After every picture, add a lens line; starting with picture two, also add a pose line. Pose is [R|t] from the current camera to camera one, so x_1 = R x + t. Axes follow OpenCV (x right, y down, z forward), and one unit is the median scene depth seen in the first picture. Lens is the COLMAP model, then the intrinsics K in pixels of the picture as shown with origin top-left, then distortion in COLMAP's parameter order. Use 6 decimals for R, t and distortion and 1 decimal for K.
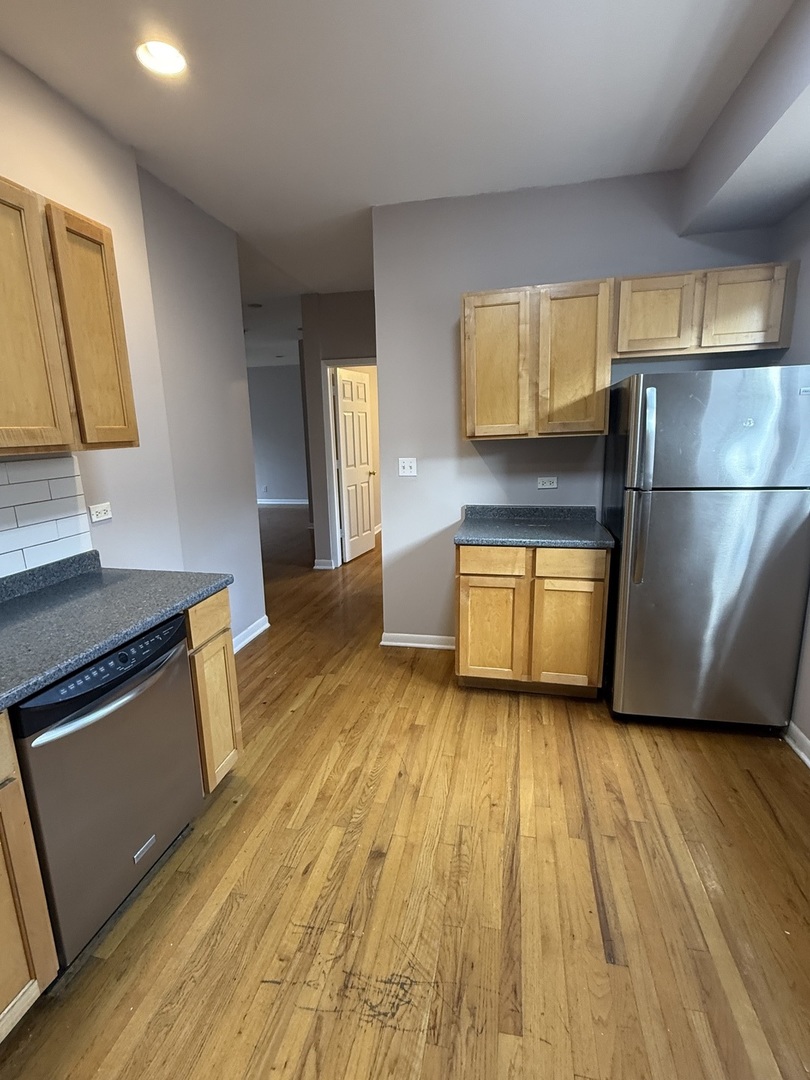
lens RADIAL K [[513.1, 0, 402.8], [0, 513.1, 540.1], [0, 0, 1]] dist [0.000024, 0.001488]
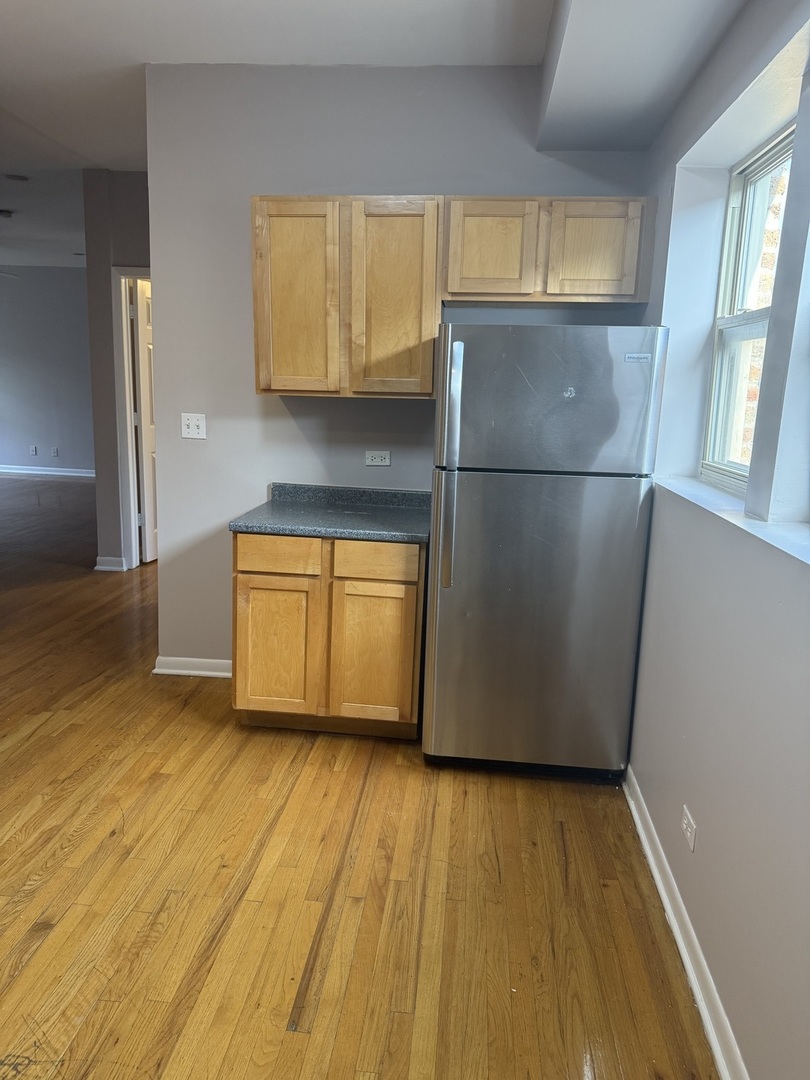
lens RADIAL K [[758.9, 0, 405.0], [0, 758.9, 540.0], [0, 0, 1]] dist [0.081012, -0.109735]
pose [[0.991142, 0.038252, 0.127176, 0.254970], [-0.037205, 0.999251, -0.010598, 0.027649], [-0.127487, 0.005772, 0.991823, -0.162220]]
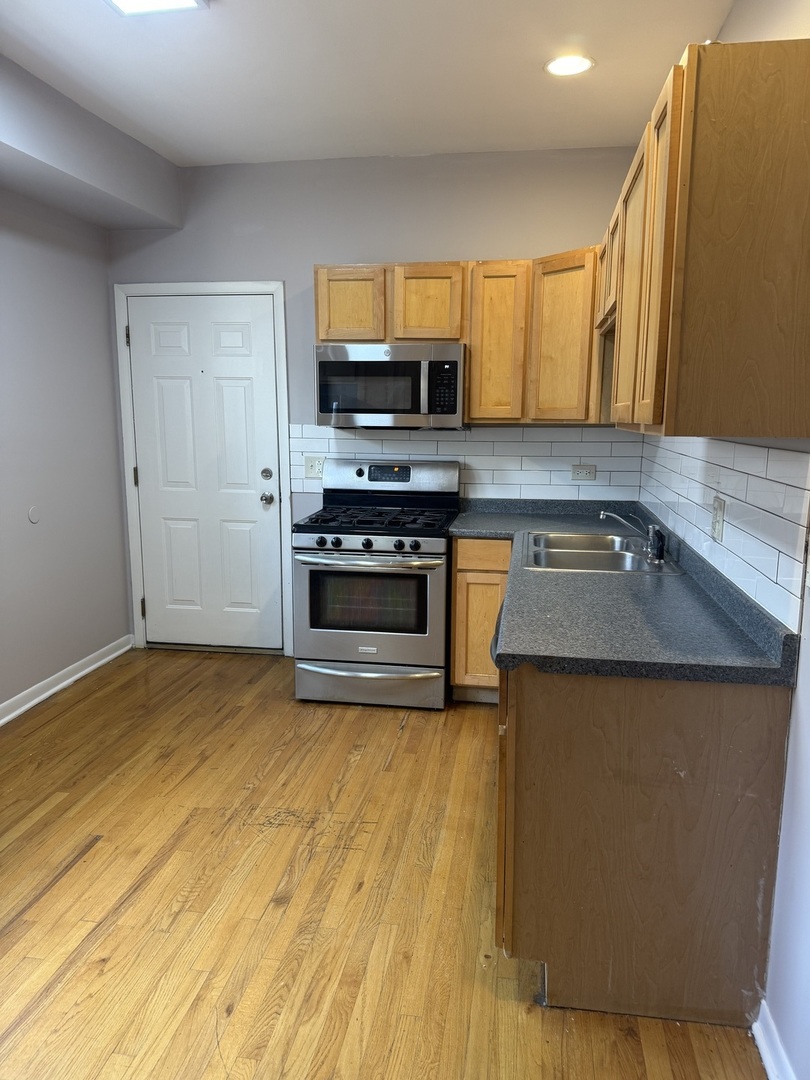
lens RADIAL K [[752.5, 0, 405.0], [0, 752.5, 540.0], [0, 0, 1]] dist [0.117630, -0.167492]
pose [[-0.998800, 0.024716, -0.042274, -0.176495], [0.007003, 0.926501, 0.376226, -0.349235], [0.048466, 0.375479, -0.925563, 1.597698]]
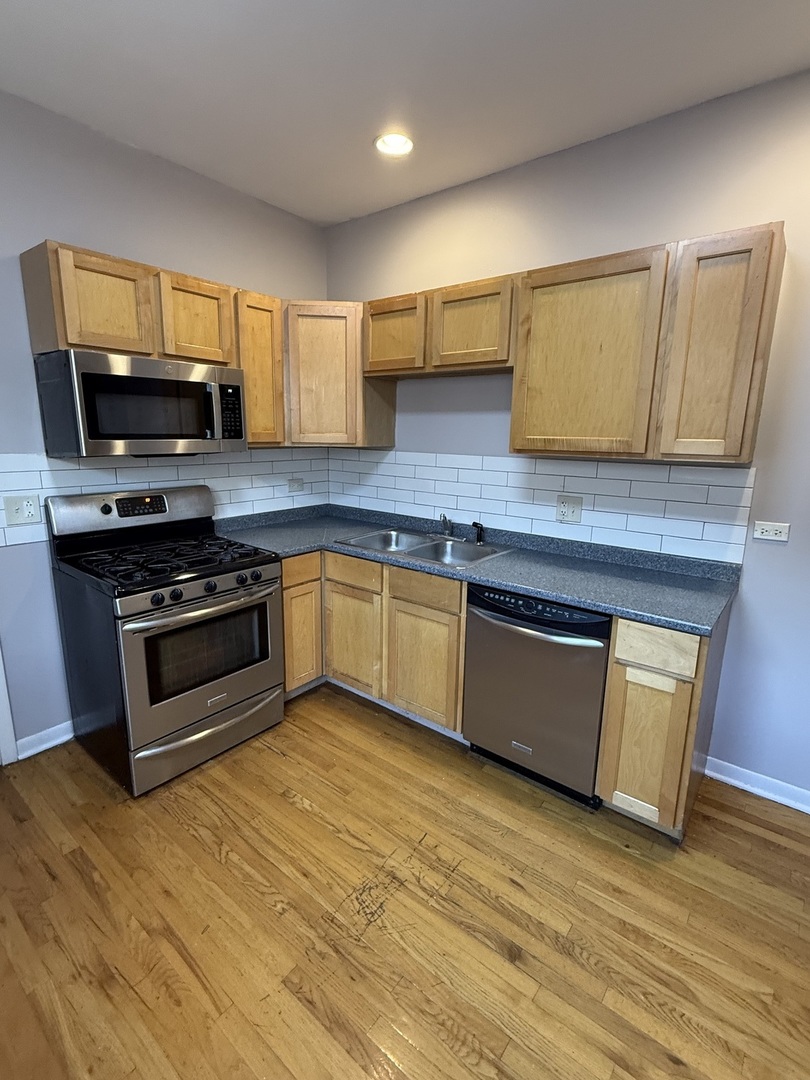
lens RADIAL K [[513.1, 0, 402.8], [0, 513.1, 540.1], [0, 0, 1]] dist [0.000024, 0.001488]
pose [[-0.454314, 0.204412, -0.867072, 0.506805], [-0.192527, 0.927786, 0.319603, -0.202955], [0.869789, 0.312135, -0.382152, 0.769432]]
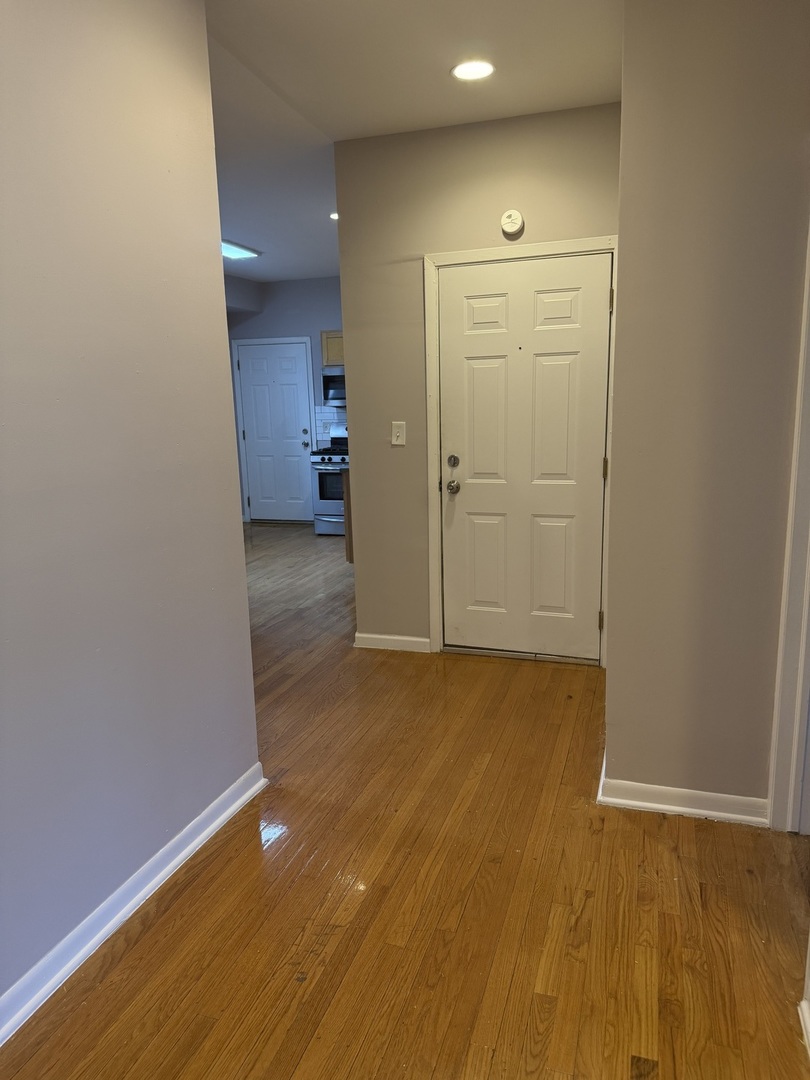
lens RADIAL K [[752.5, 0, 405.0], [0, 752.5, 540.0], [0, 0, 1]] dist [0.117630, -0.167492]
pose [[-0.993809, 0.035268, 0.105355, -0.819747], [0.073665, 0.919038, 0.387223, -0.742279], [-0.083168, 0.392587, -0.915947, 3.494599]]
